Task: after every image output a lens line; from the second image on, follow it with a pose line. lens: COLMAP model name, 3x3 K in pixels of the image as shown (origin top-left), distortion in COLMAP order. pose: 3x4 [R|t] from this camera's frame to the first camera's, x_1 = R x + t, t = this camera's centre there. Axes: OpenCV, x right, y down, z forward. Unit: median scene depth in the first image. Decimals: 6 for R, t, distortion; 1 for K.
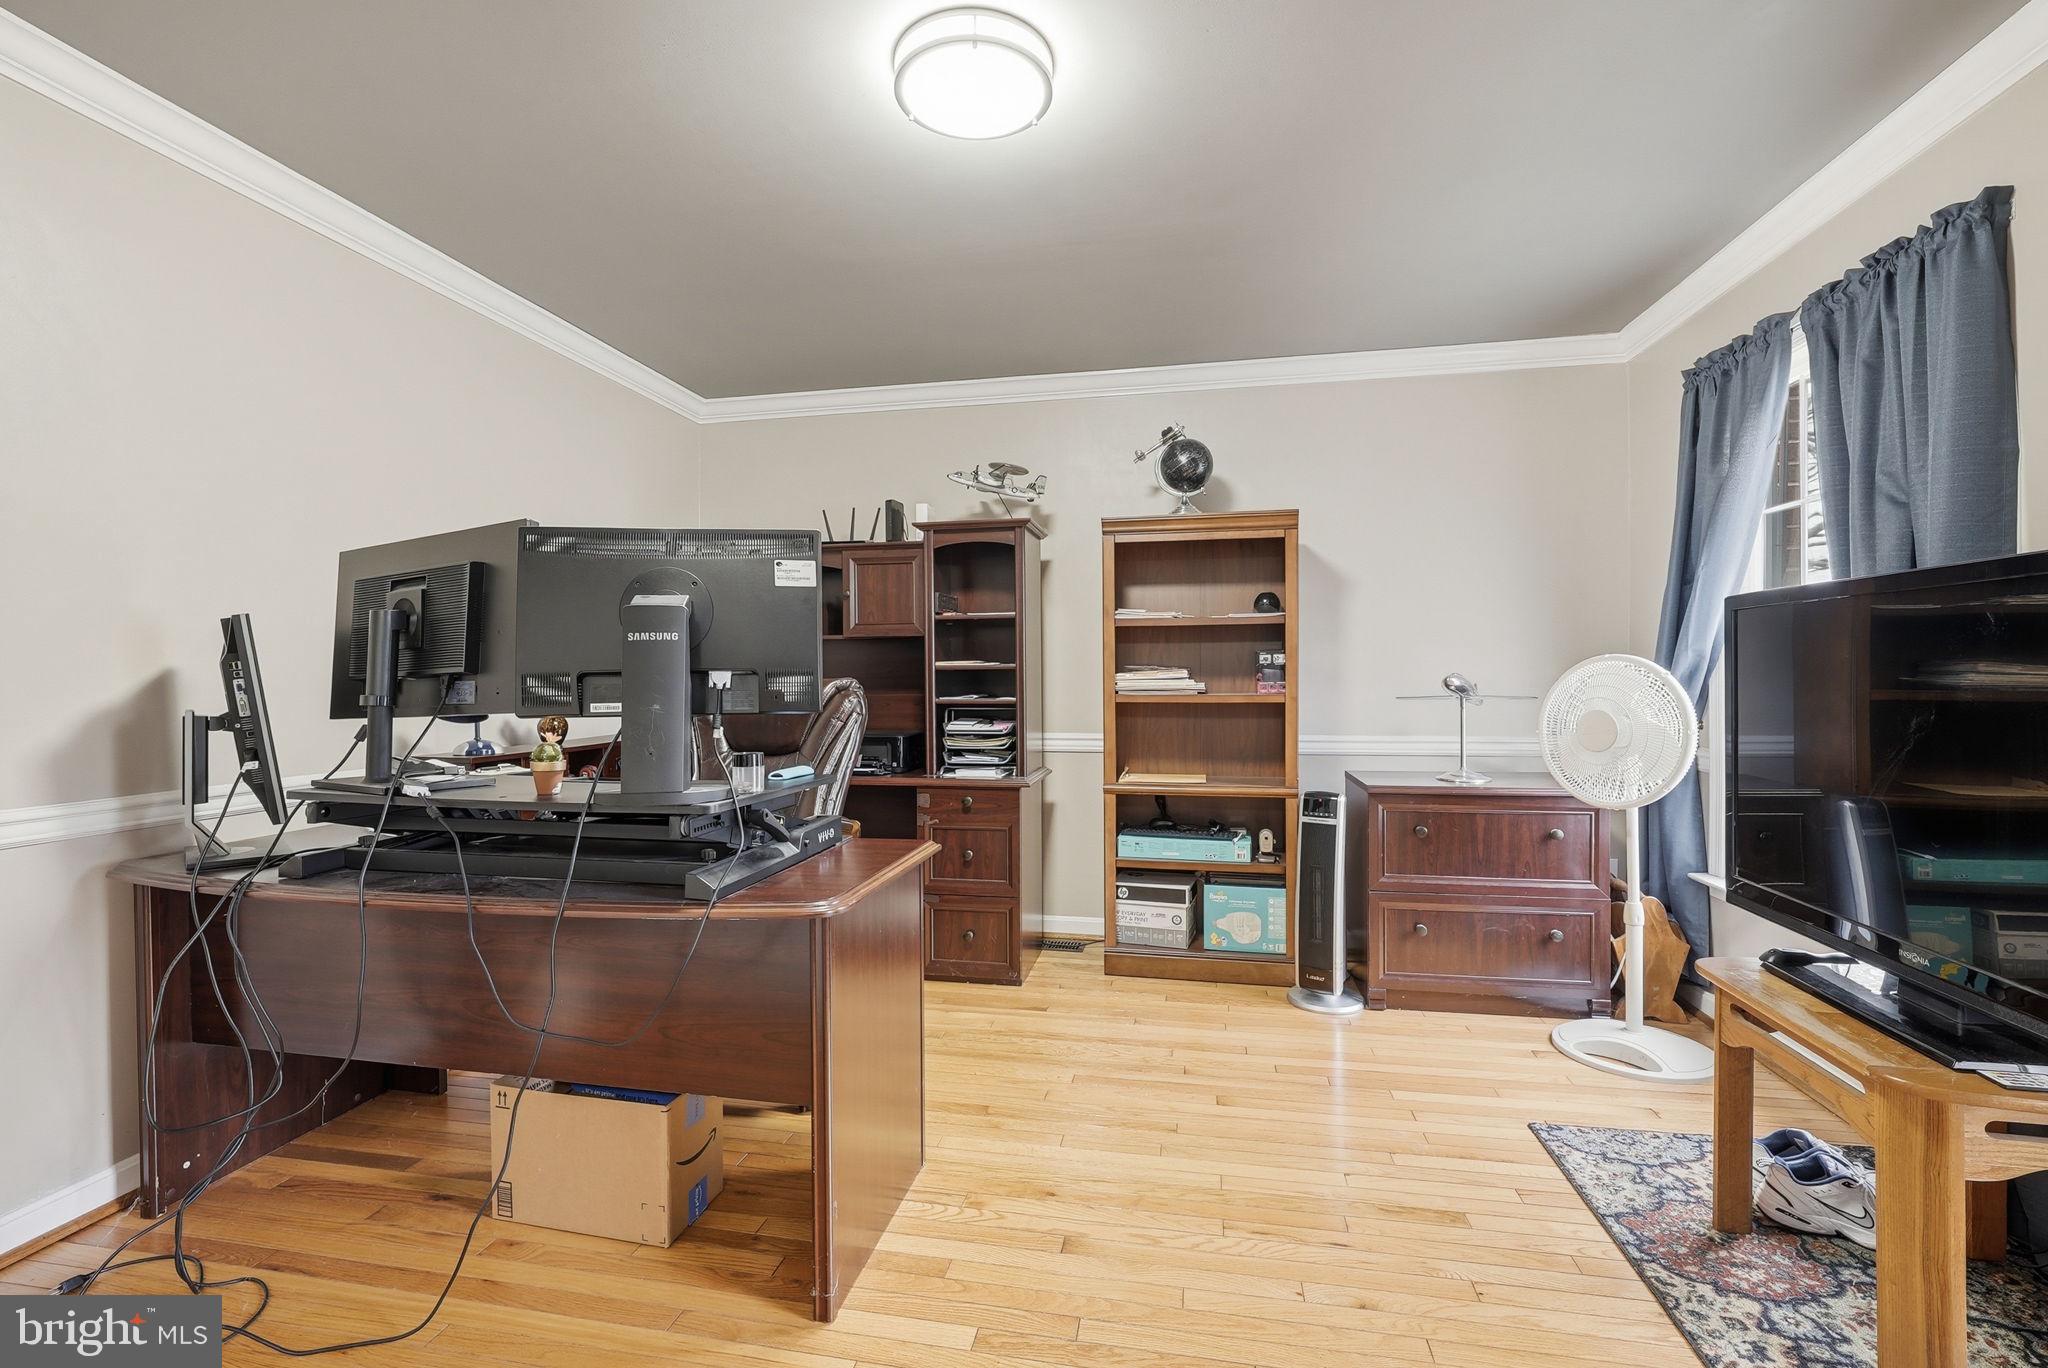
lens RADIAL K [[834.4, 0, 1032.7], [0, 834.4, 676.8], [0, 0, 1]] dist [-0.005390, 0.000505]
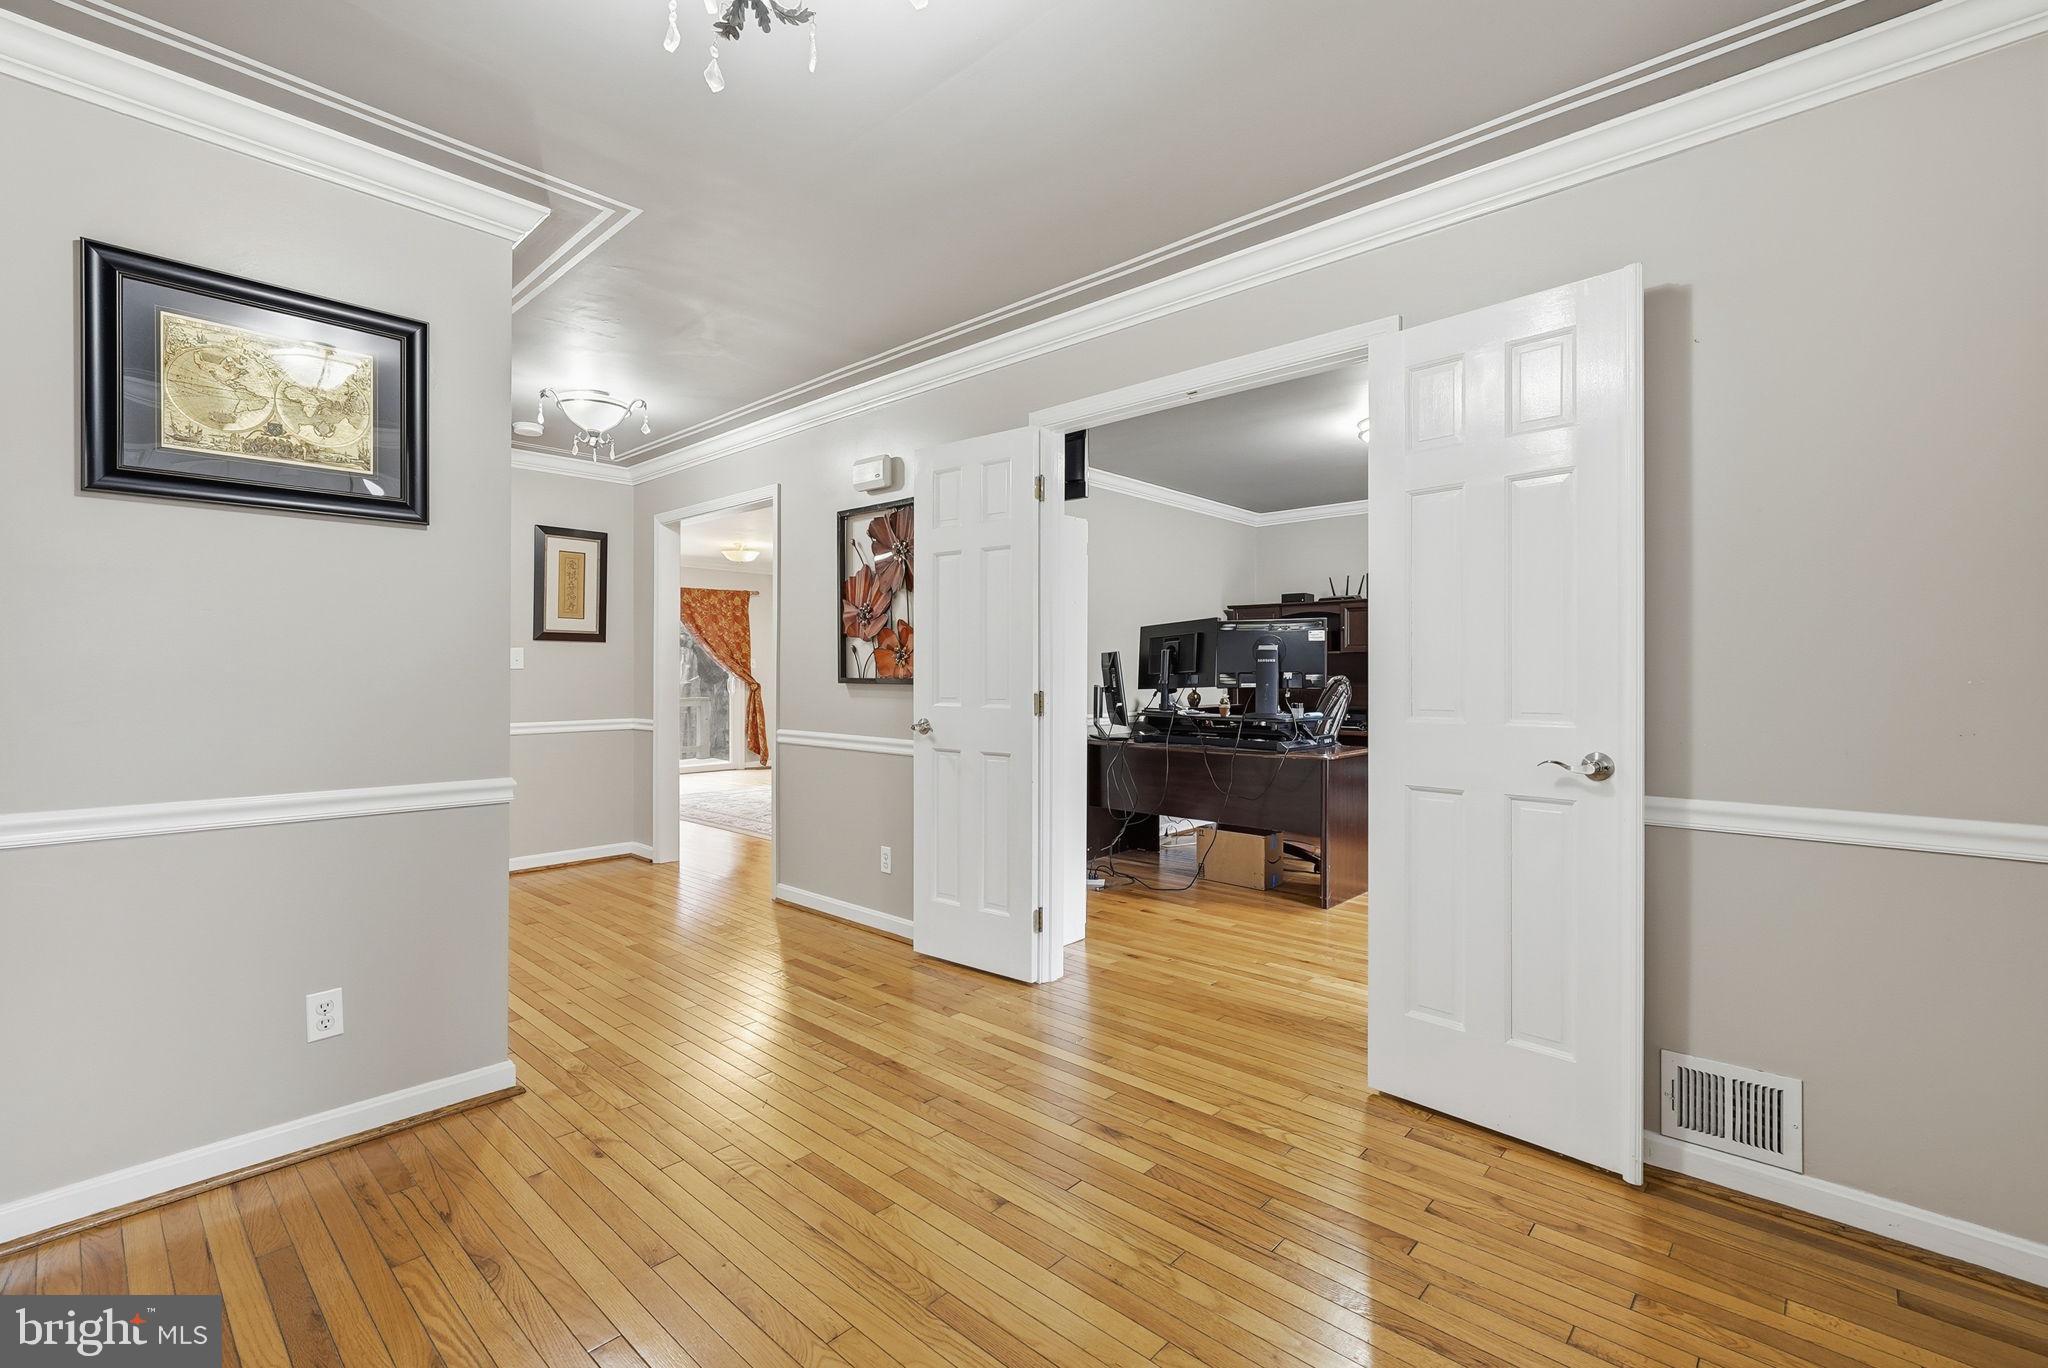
lens RADIAL K [[870.3, 0, 1020.1], [0, 870.3, 675.0], [0, 0, 1]] dist [0.000626, 0.000051]
pose [[0.830150, 0.007594, -0.557489, 0.449111], [-0.008054, 0.999966, 0.001629, 0.004751], [0.557482, 0.003138, 0.830183, -1.718144]]
